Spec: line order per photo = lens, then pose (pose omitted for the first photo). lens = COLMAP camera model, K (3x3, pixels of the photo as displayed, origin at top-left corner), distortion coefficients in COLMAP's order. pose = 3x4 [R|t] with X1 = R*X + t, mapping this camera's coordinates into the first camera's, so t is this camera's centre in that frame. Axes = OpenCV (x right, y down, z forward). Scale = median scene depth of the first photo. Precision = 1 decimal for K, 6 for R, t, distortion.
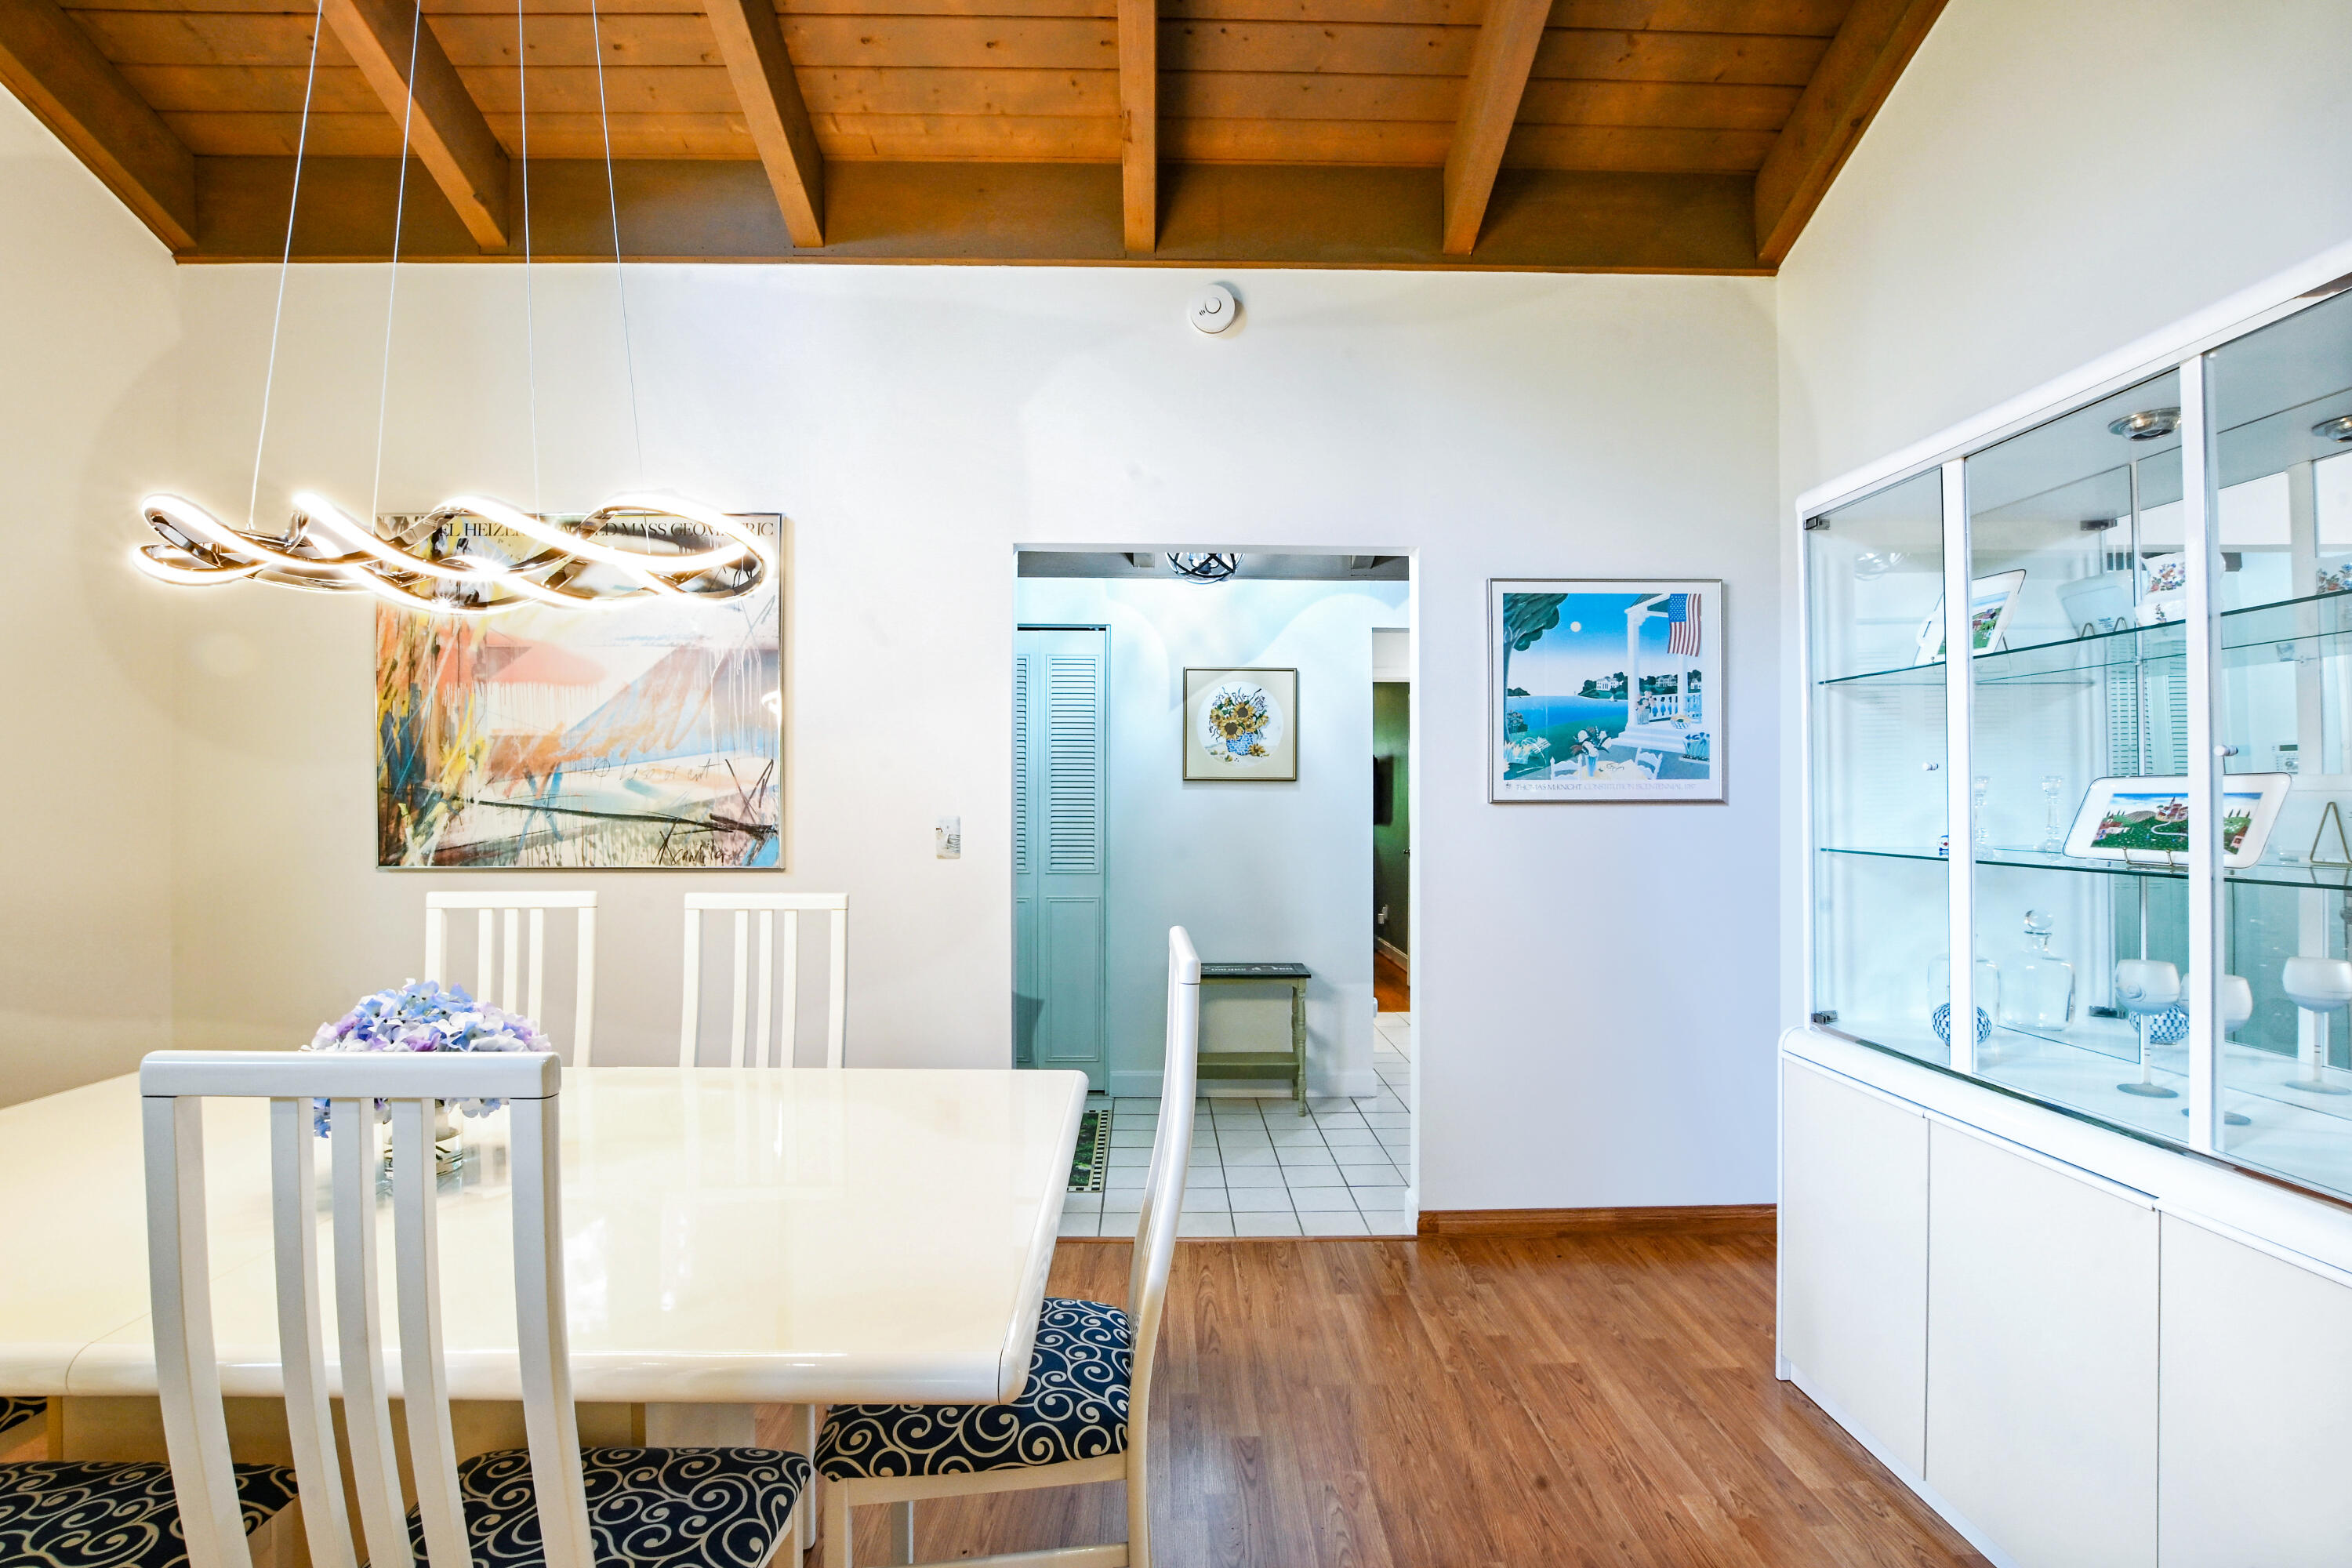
lens RADIAL K [[1033.2, 0, 1175.4], [0, 1033.2, 794.4], [0, 0, 1]] dist [-0.013536, 0.000687]
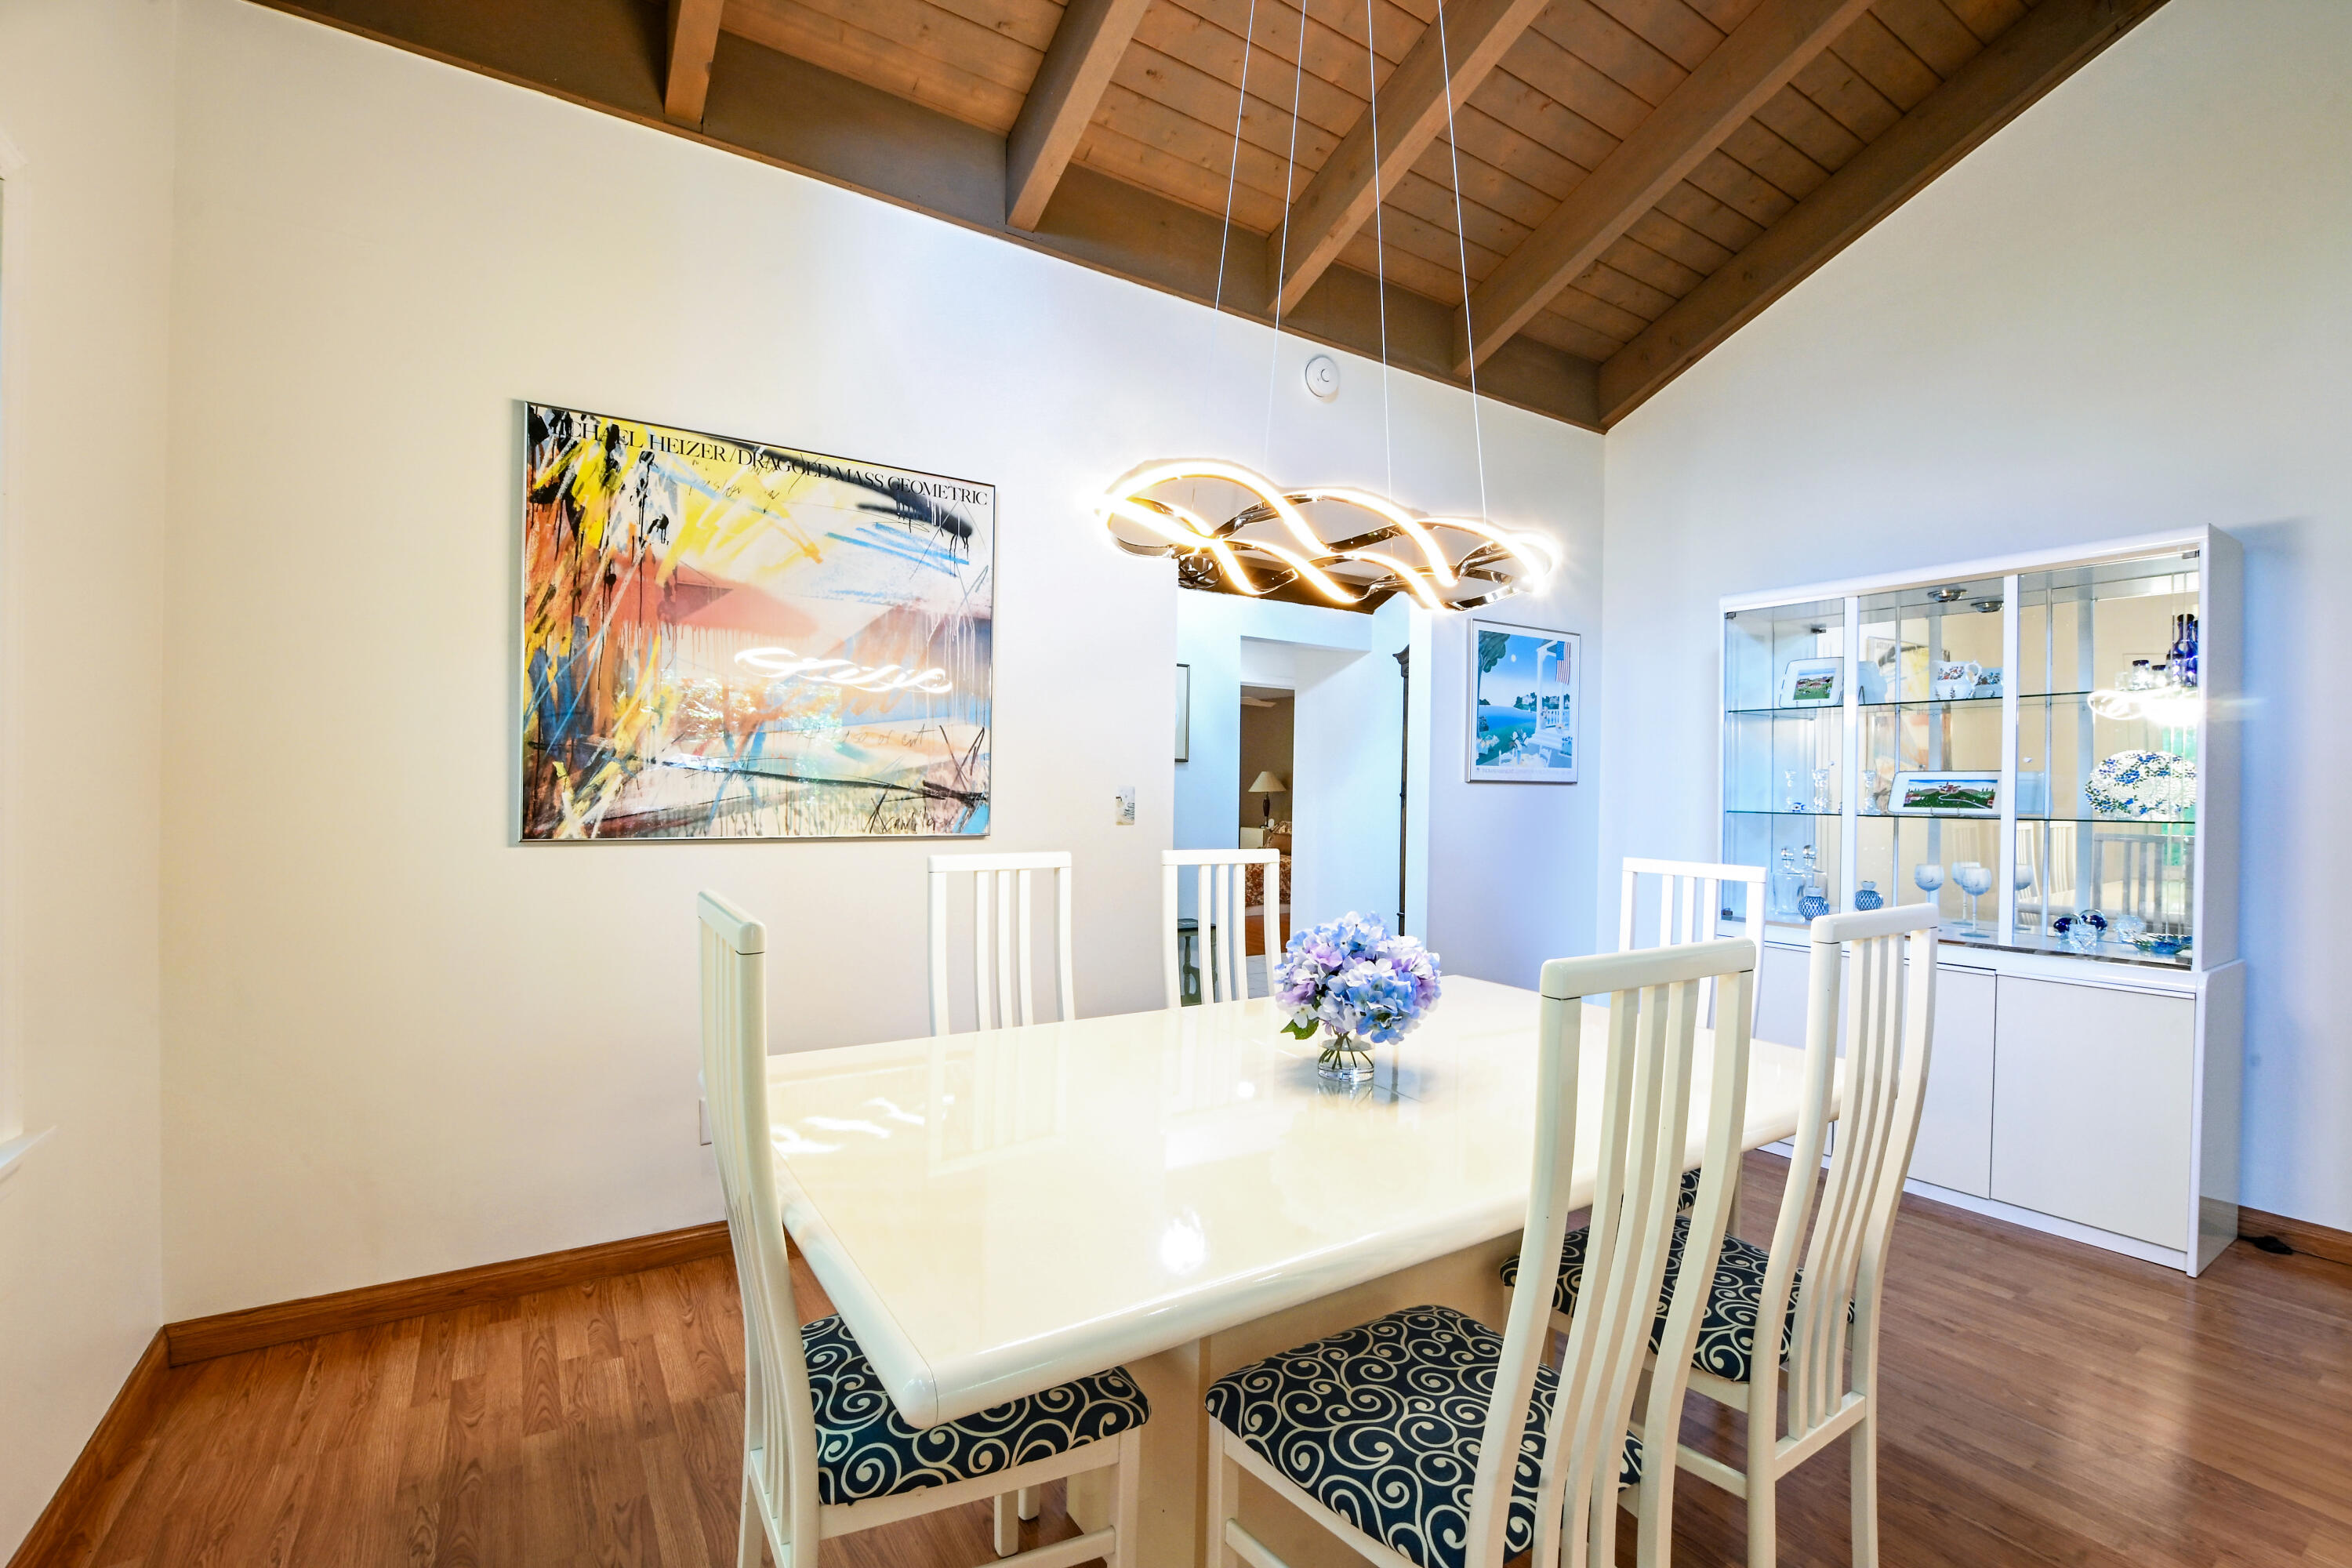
lens RADIAL K [[1033.2, 0, 1165.4], [0, 1033.2, 795.7], [0, 0, 1]] dist [-0.013536, 0.000687]
pose [[0.850419, 0.008235, 0.526041, -0.772360], [-0.016796, 0.999793, 0.011502, 0.018036], [-0.525838, -0.018617, 0.850381, 0.044340]]
